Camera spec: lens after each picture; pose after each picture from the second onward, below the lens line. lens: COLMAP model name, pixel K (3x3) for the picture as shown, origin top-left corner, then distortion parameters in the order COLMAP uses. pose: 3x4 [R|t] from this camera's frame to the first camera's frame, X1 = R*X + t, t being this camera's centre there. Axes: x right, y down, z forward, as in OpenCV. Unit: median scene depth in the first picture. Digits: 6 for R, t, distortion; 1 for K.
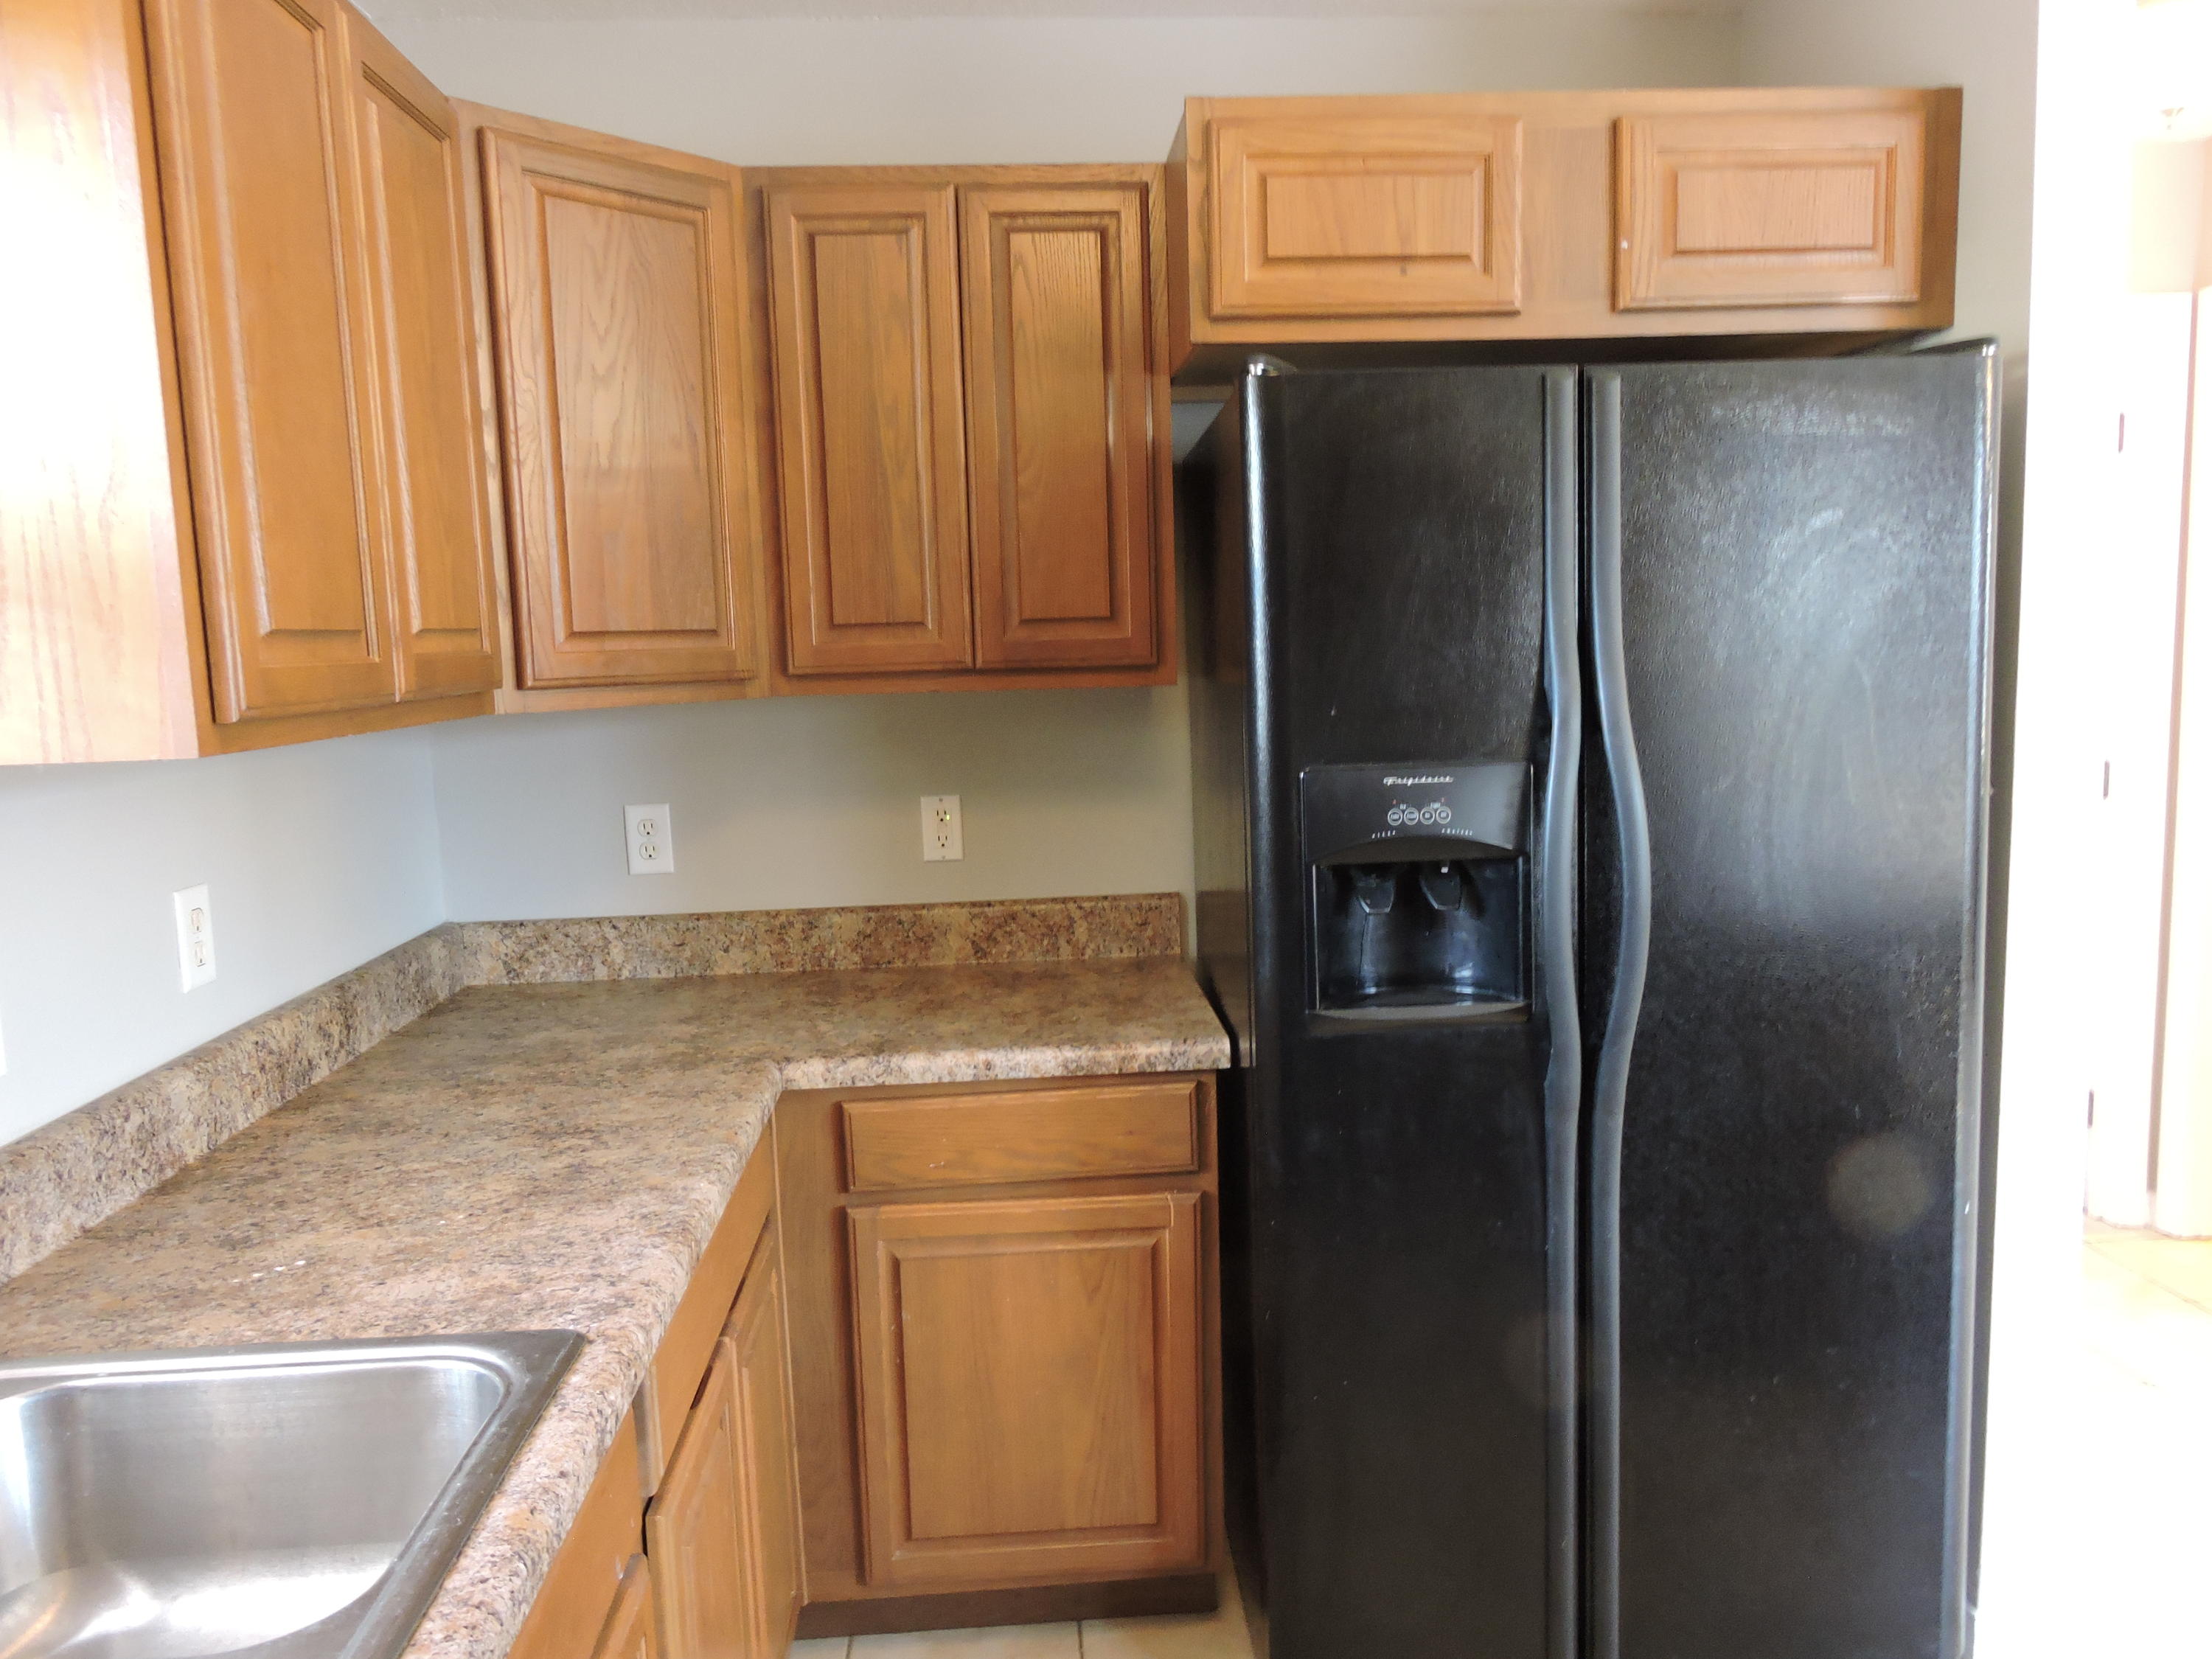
lens RADIAL K [[1596.5, 0, 1111.9], [0, 1596.5, 828.6], [0, 0, 1]] dist [-0.000597, 0.004661]
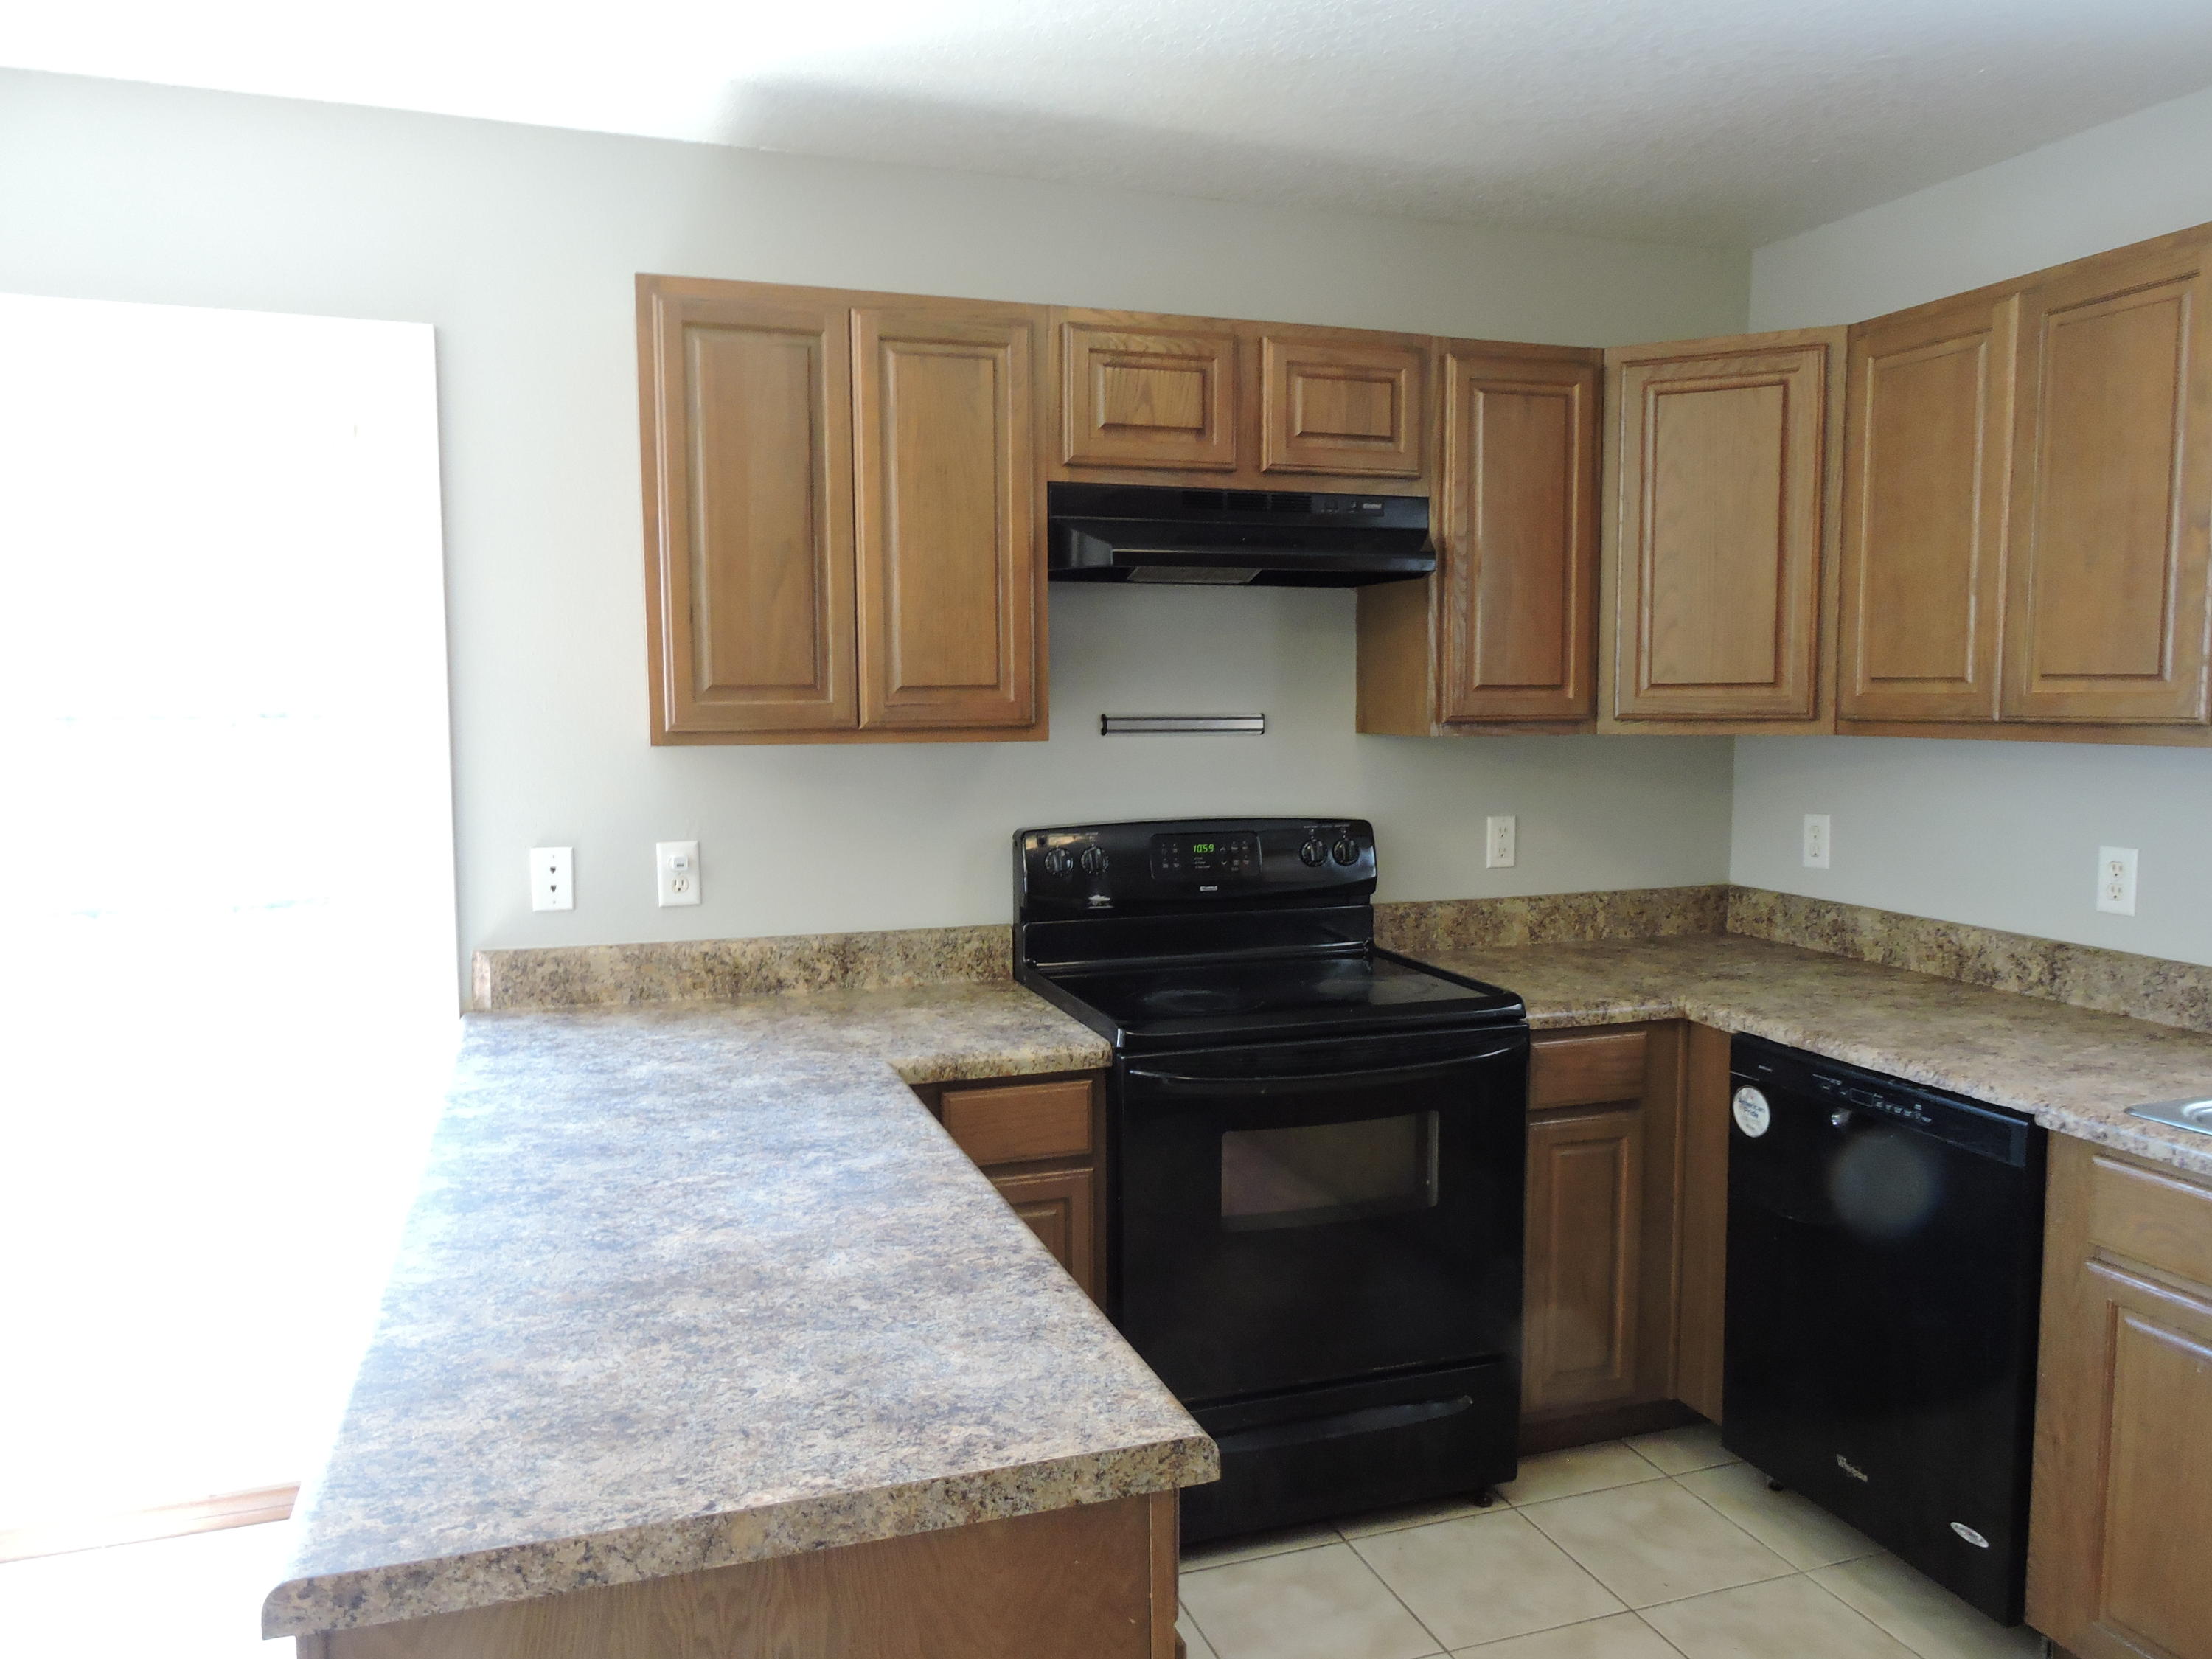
lens RADIAL K [[1596.5, 0, 1101.5], [0, 1596.5, 829.1], [0, 0, 1]] dist [-0.000597, 0.004661]
pose [[0.970934, 0.005176, 0.239290, -0.734431], [0.005553, 0.999010, -0.044141, 0.045660], [-0.239281, 0.044186, 0.969944, -0.188022]]
